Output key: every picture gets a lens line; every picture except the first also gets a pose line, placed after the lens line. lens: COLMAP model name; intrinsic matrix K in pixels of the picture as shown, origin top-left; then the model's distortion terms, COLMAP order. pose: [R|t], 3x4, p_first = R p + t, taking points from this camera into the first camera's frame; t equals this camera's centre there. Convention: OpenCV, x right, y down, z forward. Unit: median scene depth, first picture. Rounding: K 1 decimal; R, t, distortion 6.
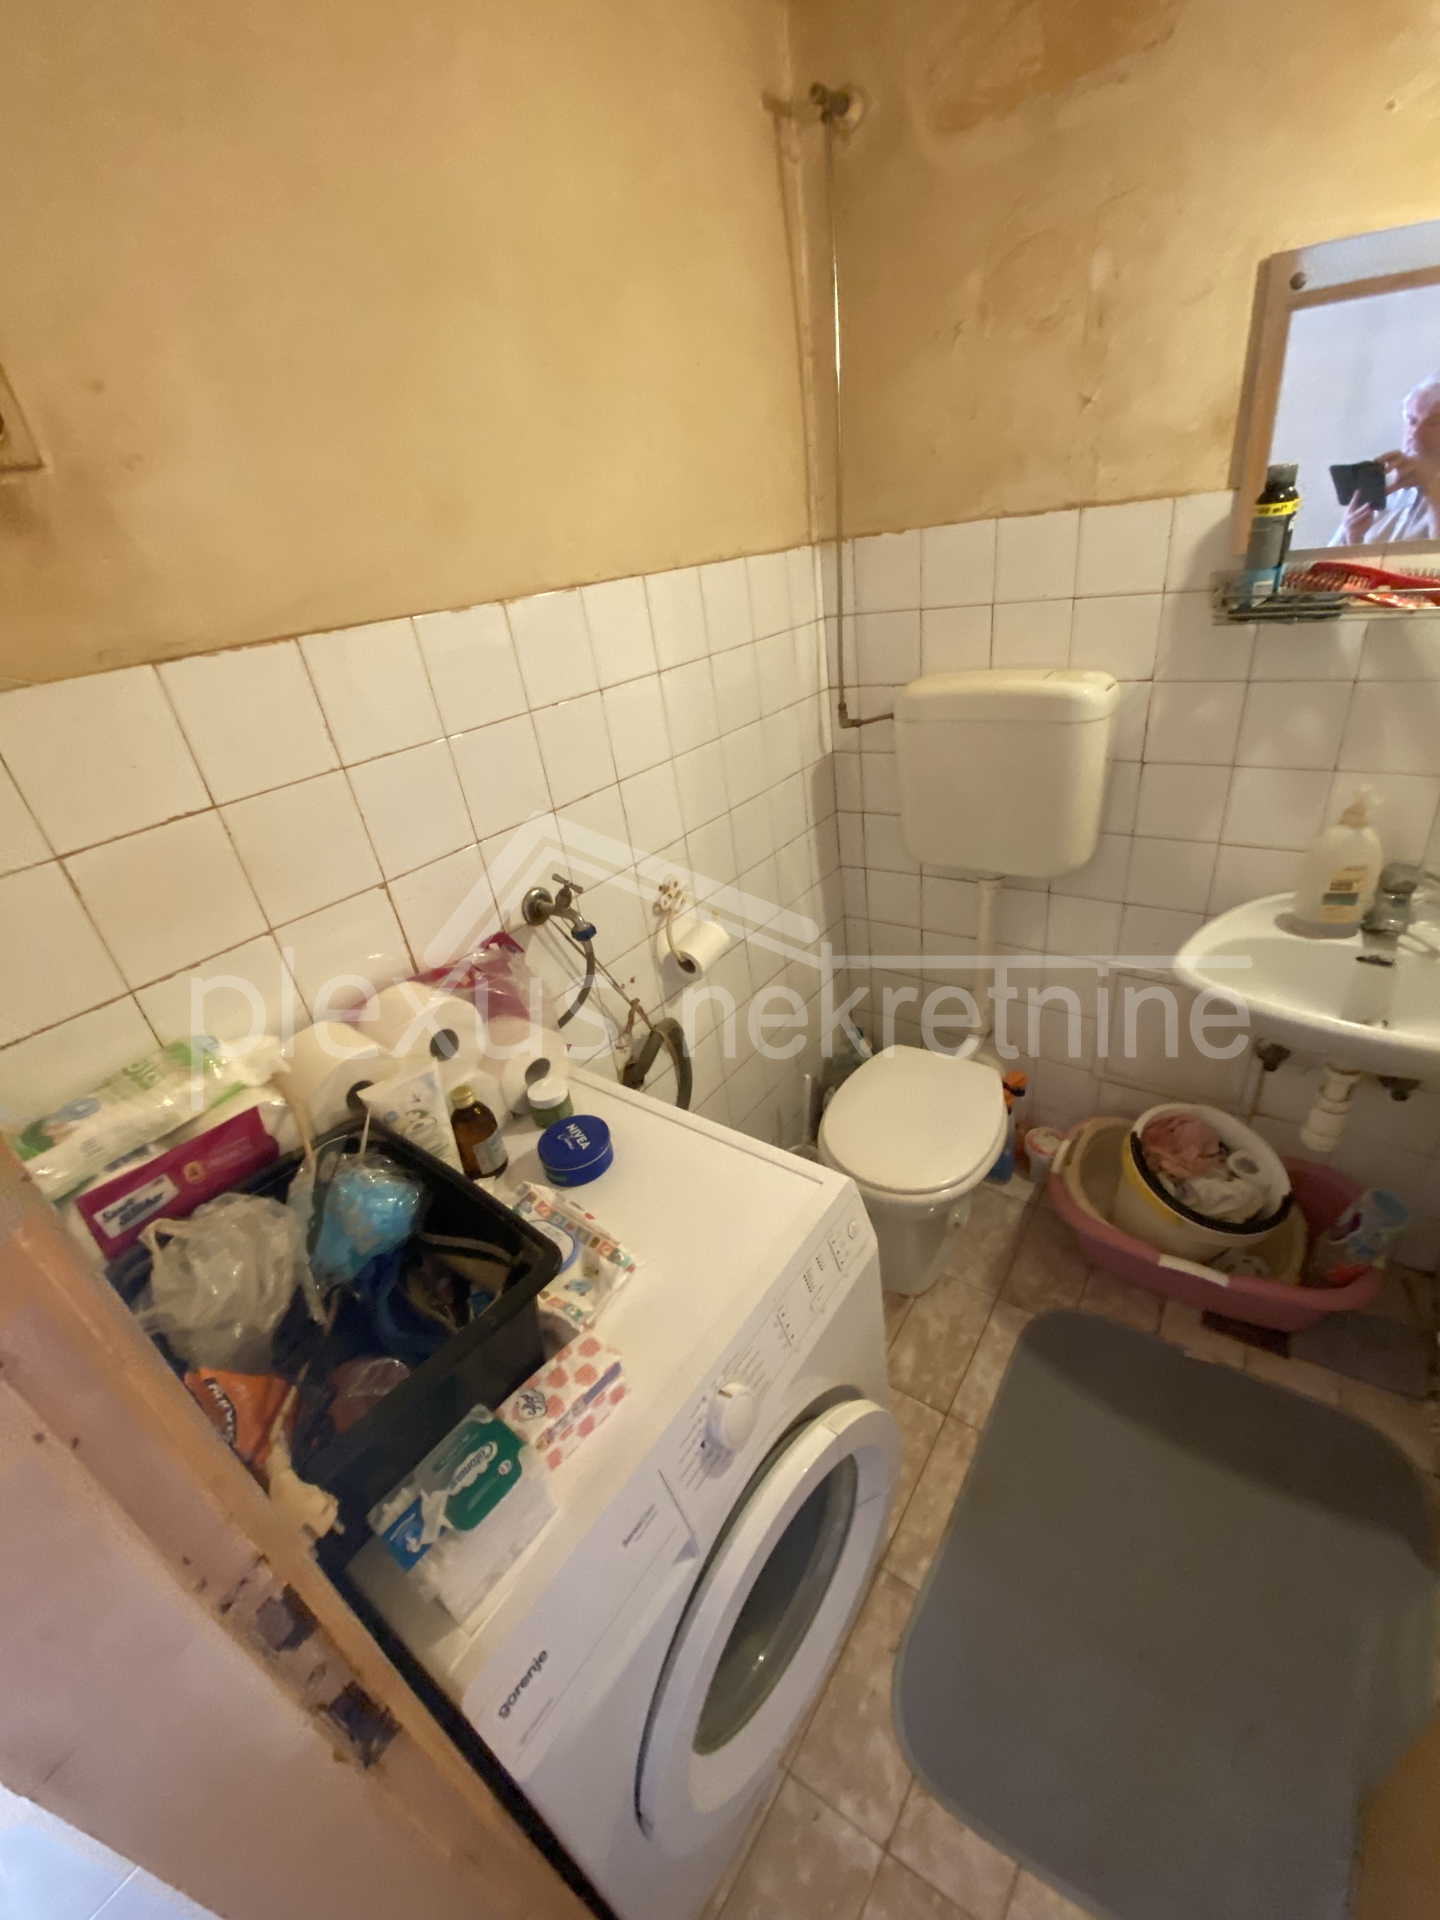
lens RADIAL K [[795.5, 0, 726.2], [0, 795.5, 962.4], [0, 0, 1]] dist [-0.011017, -0.002101]
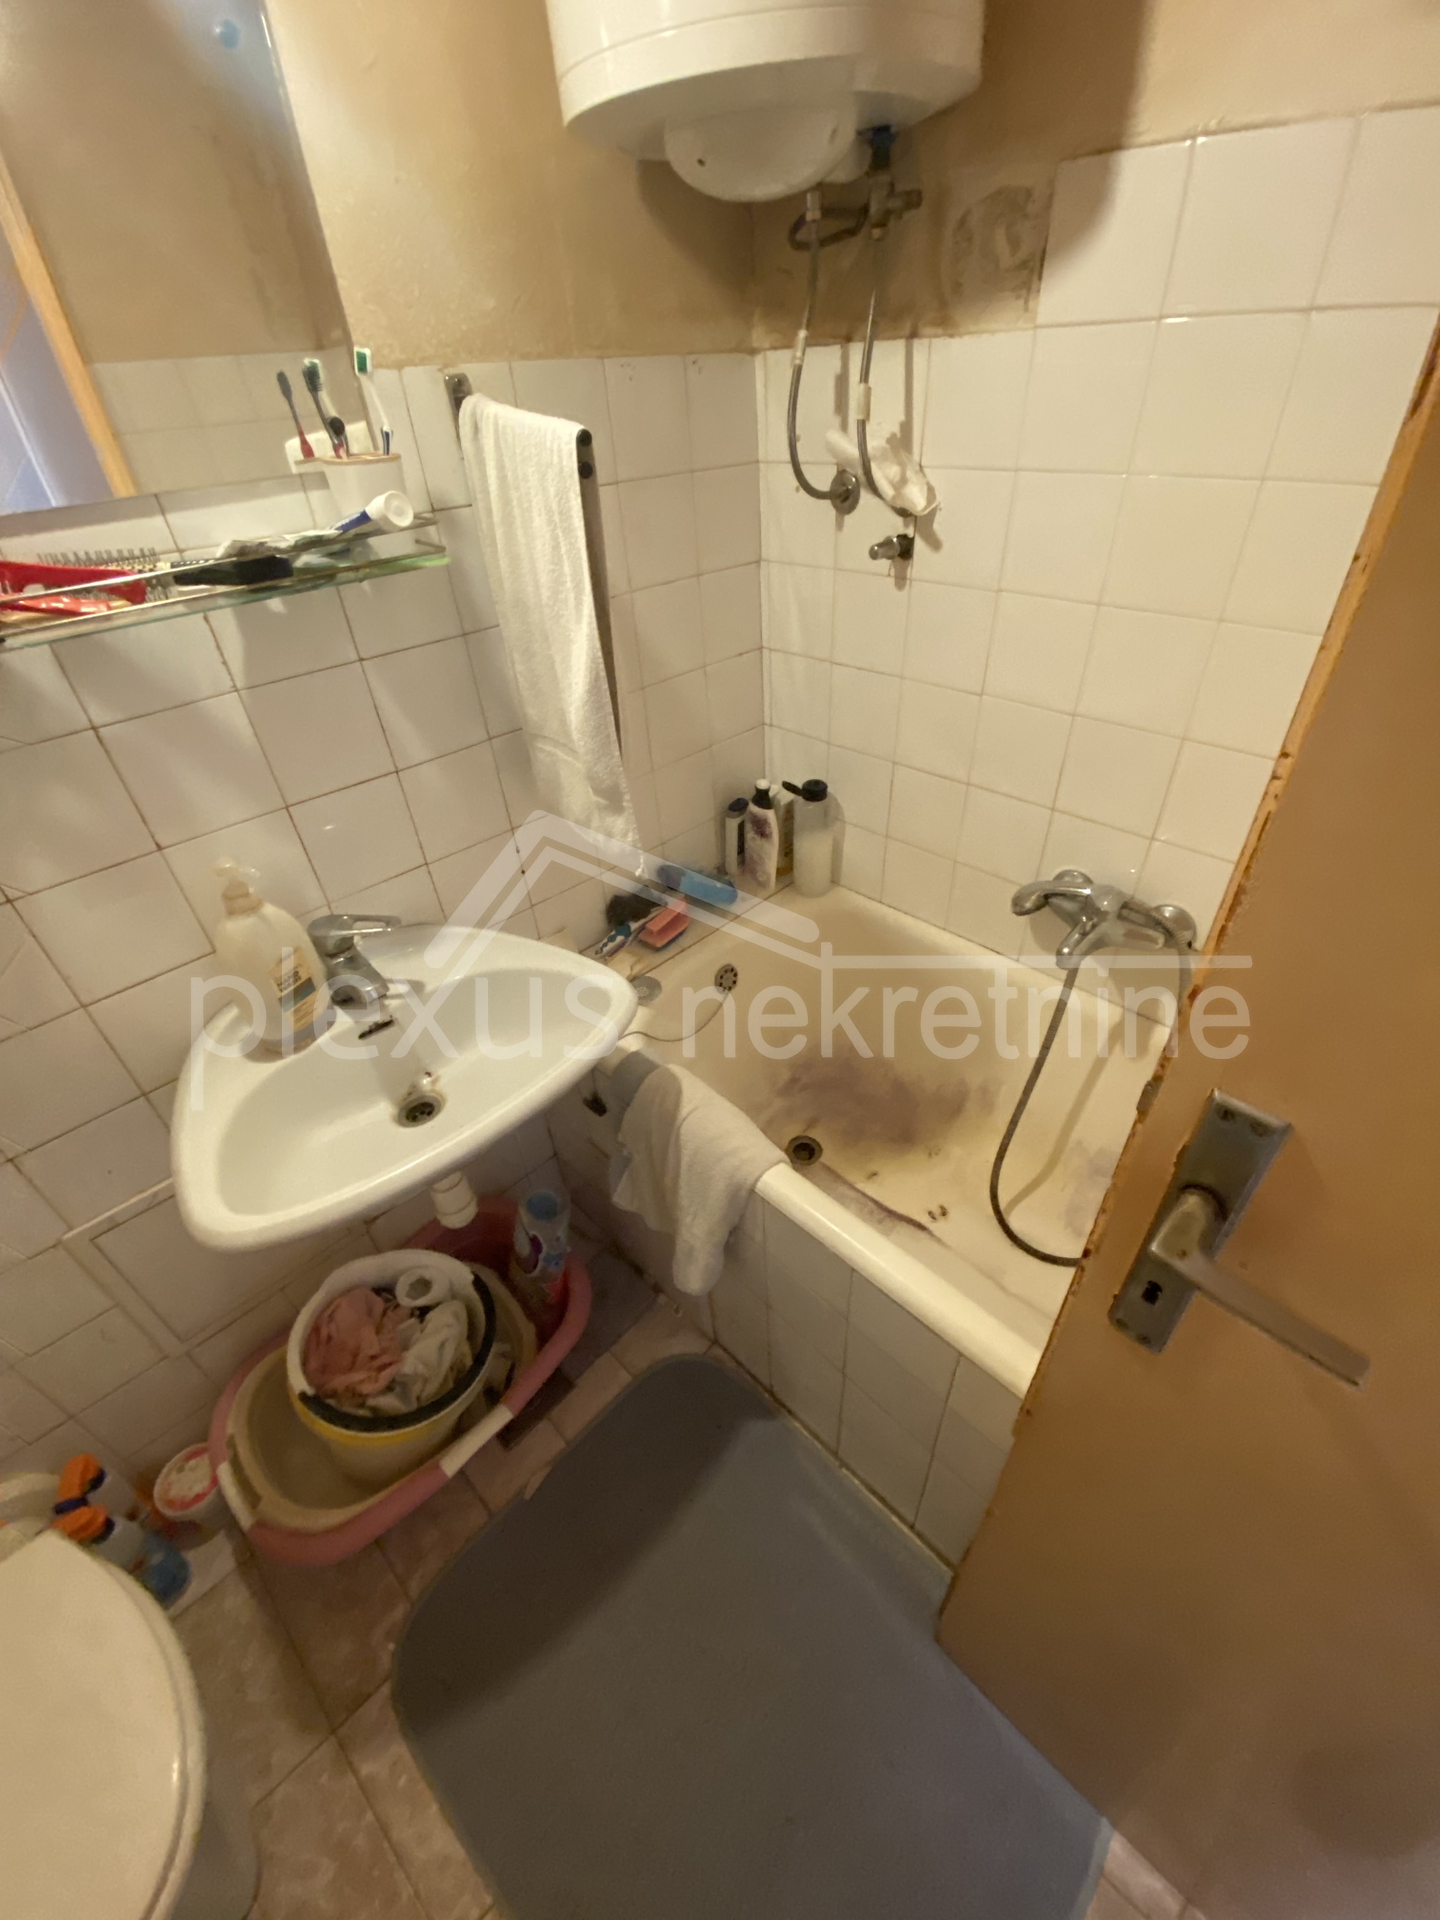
lens RADIAL K [[795.5, 0, 723.0], [0, 795.5, 961.3], [0, 0, 1]] dist [-0.011017, -0.002101]
pose [[0.184600, -0.505124, 0.843074, 0.214770], [0.495485, 0.788656, 0.364028, -0.161524], [-0.848774, 0.350531, 0.395867, 0.318735]]
